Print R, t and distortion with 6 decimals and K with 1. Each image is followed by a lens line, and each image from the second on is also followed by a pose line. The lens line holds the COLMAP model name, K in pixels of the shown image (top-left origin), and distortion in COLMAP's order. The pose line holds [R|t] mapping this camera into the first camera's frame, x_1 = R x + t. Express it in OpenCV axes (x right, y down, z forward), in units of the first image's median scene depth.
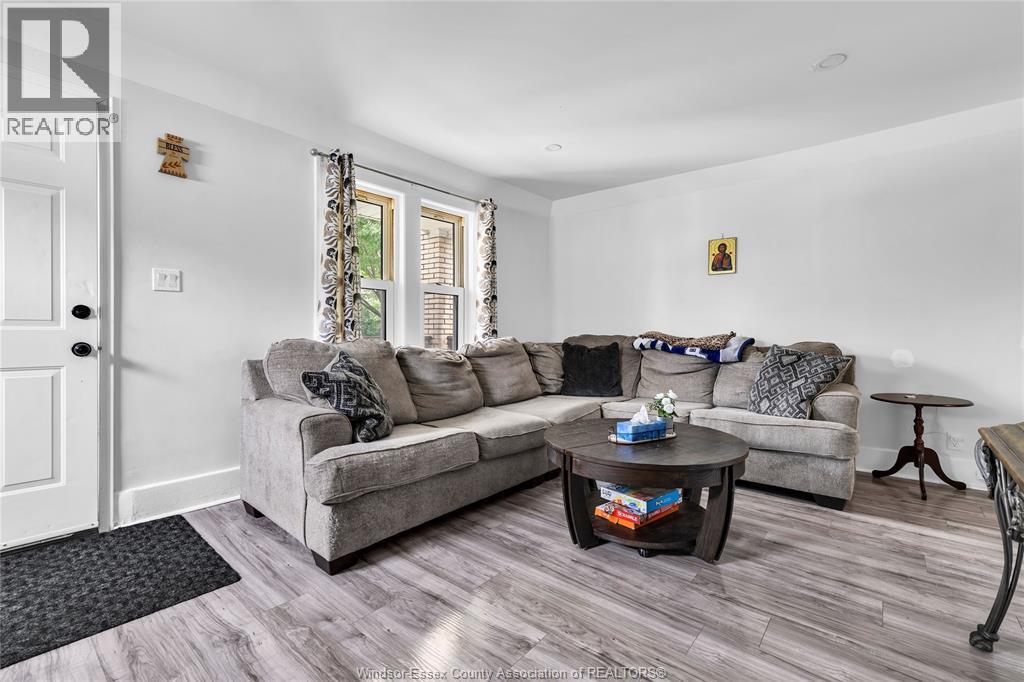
lens RADIAL K [[461.1, 0, 512.0], [0, 461.1, 341.0], [0, 0, 1]] dist [0.004042, 0.000129]
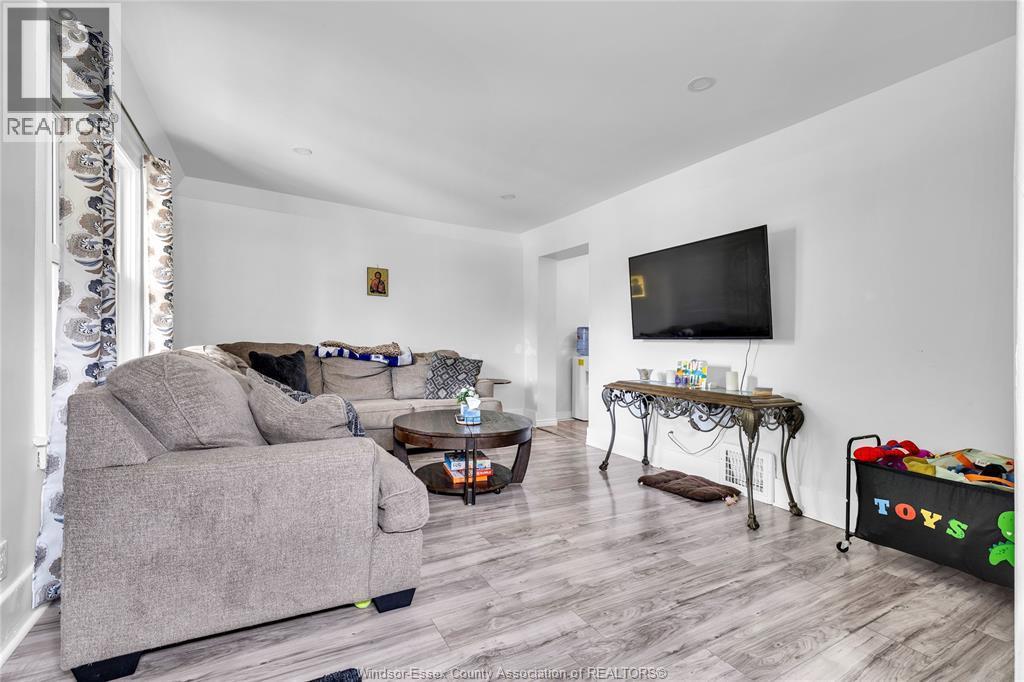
lens RADIAL K [[448.8, 0, 512.0], [0, 448.8, 341.0], [0, 0, 1]] dist [0.003381, 0.000143]
pose [[0.335061, 0.011315, 0.942128, -0.625750], [-0.009384, 0.999918, -0.008672, -0.015922], [-0.942150, -0.005936, 0.335140, 0.258029]]
